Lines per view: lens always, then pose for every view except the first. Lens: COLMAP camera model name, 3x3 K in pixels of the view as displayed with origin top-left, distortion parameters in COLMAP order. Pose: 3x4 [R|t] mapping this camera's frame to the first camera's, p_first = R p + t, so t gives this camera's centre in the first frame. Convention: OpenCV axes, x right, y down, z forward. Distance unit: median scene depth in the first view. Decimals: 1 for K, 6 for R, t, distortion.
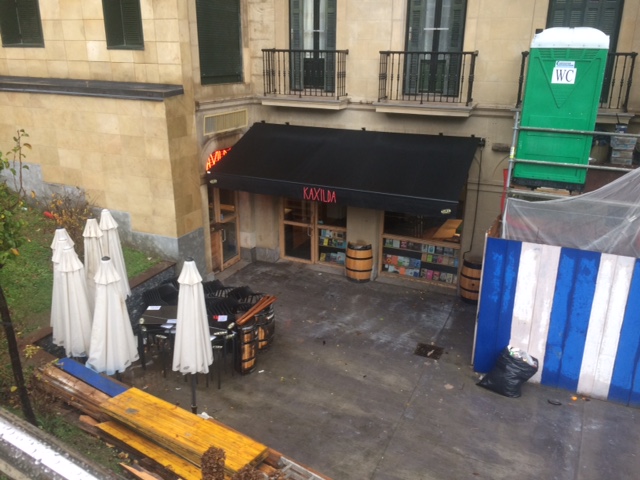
lens RADIAL K [[540.4, 0, 320.0], [0, 540.4, 240.5], [0, 0, 1]] dist [0.057514, -0.013395]
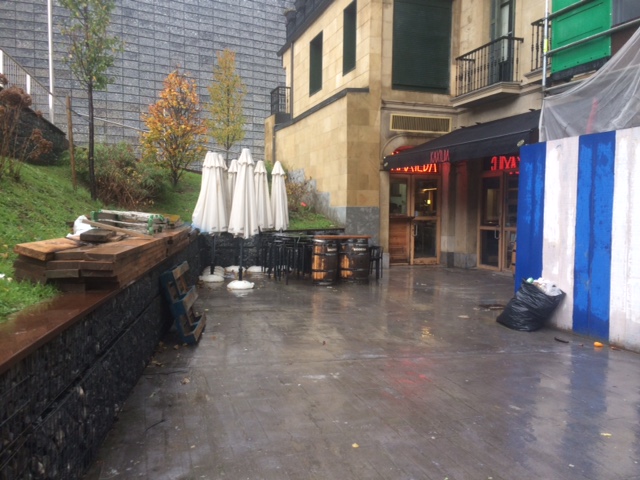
lens RADIAL K [[540.4, 0, 320.1], [0, 540.4, 240.0], [0, 0, 1]] dist [0.057514, -0.013395]
pose [[0.682786, 0.038383, -0.729610, 0.641620], [-0.241113, 0.954511, -0.175425, 0.324228], [0.689687, 0.295696, 0.660981, 0.203757]]
